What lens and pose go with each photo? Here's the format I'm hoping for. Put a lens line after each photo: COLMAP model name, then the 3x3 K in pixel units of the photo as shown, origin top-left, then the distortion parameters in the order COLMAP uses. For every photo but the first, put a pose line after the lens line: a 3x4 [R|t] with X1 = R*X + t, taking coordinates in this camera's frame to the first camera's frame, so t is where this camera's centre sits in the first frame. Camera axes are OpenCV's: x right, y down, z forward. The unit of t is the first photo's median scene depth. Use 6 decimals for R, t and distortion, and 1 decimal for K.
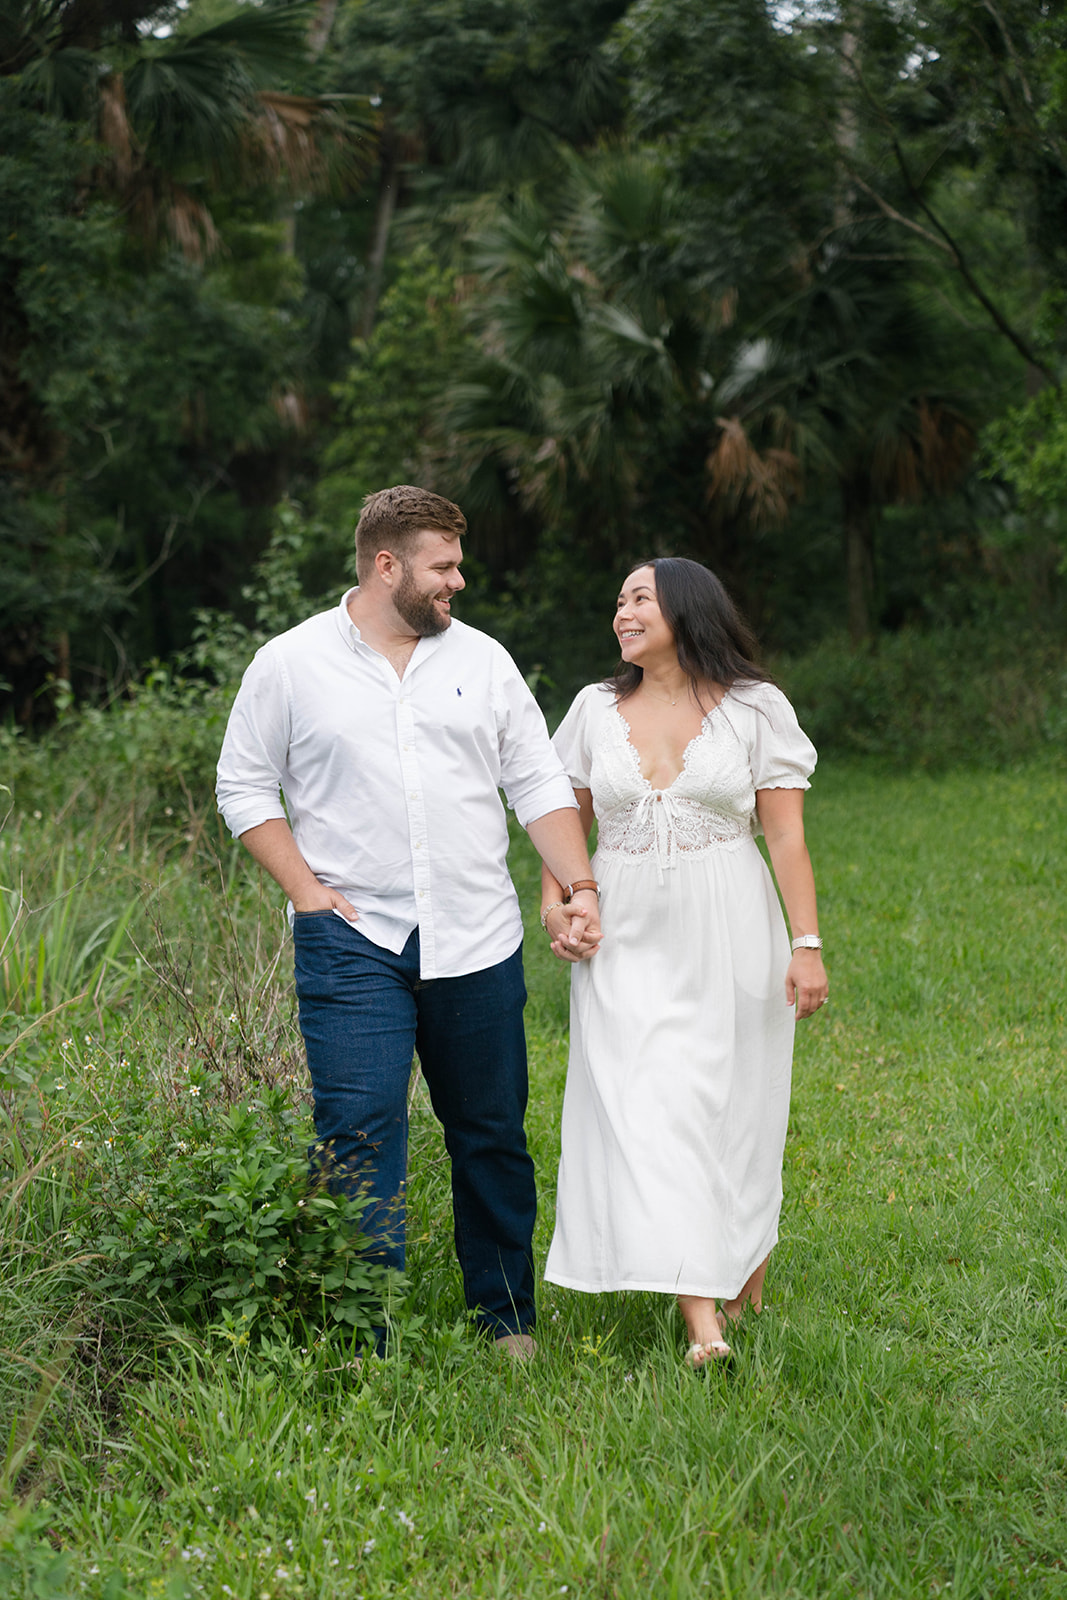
lens RADIAL K [[2072.0, 0, 497.5], [0, 2072.0, 806.3], [0, 0, 1]] dist [0.020628, -0.044079]
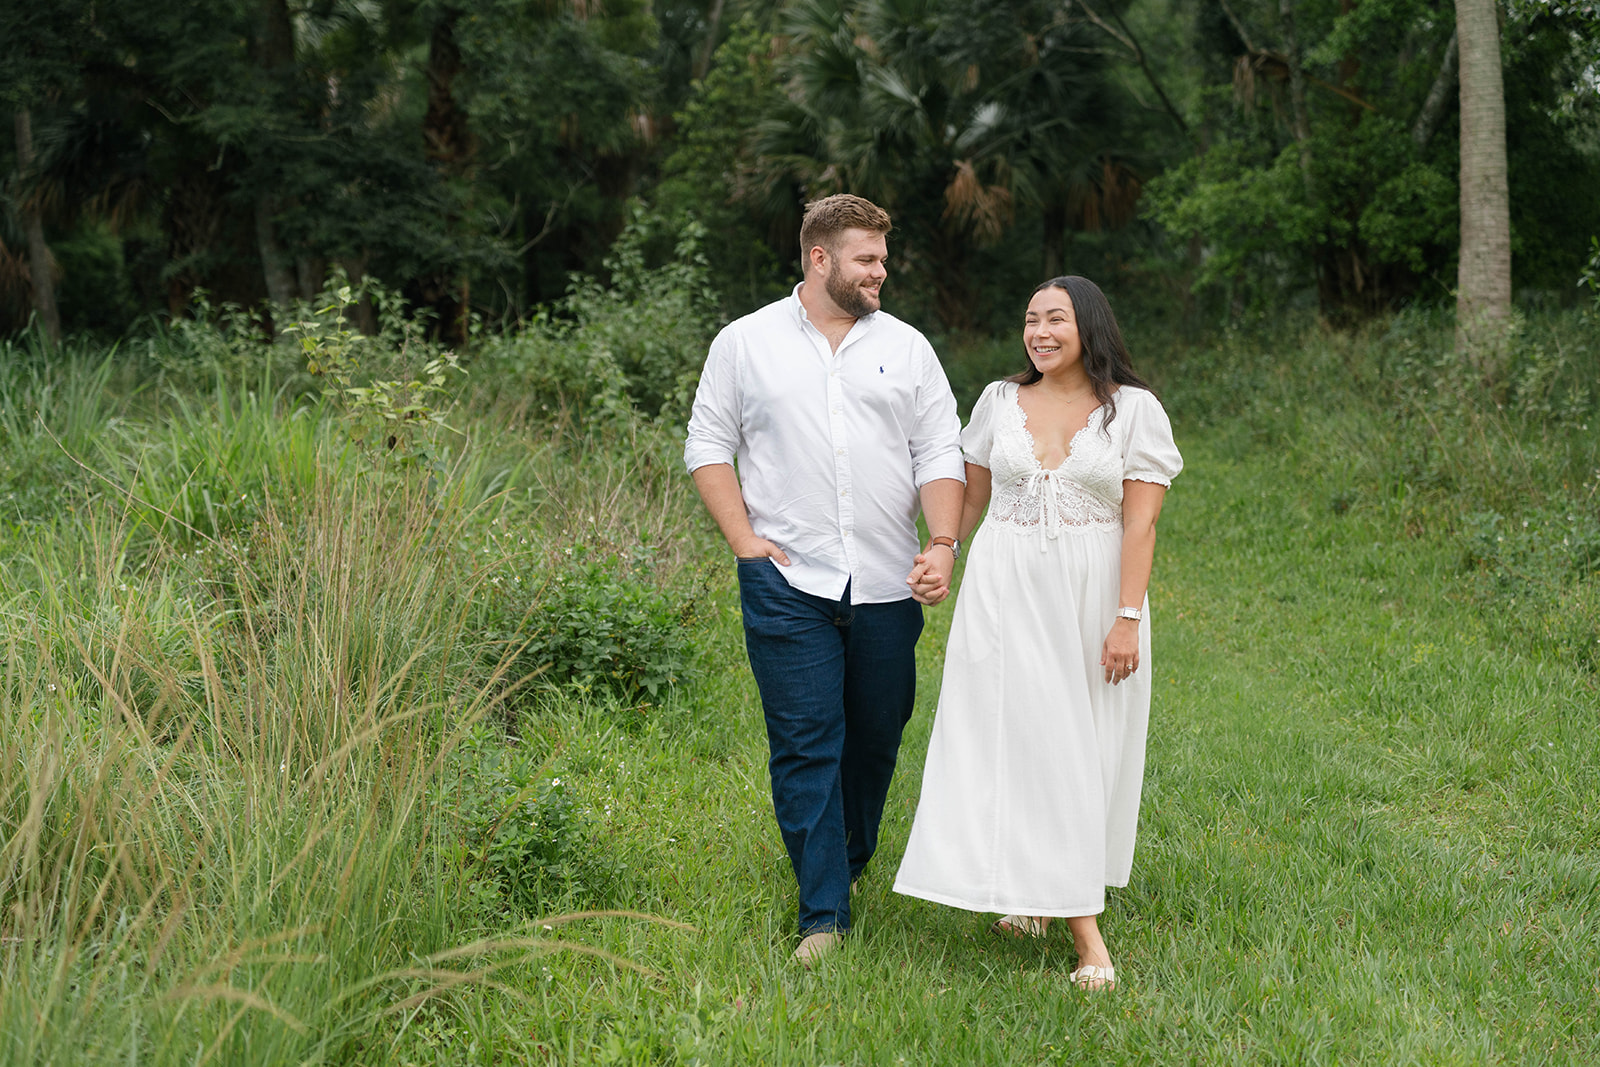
lens RADIAL K [[2072.0, 0, 819.1], [0, 2072.0, 506.0], [0, 0, 1]] dist [0.020628, -0.044079]
pose [[0.997147, 0.074975, 0.008742, 0.022098], [-0.075066, 0.997123, 0.010503, 0.032091], [-0.007929, -0.011130, 0.999907, -0.363794]]
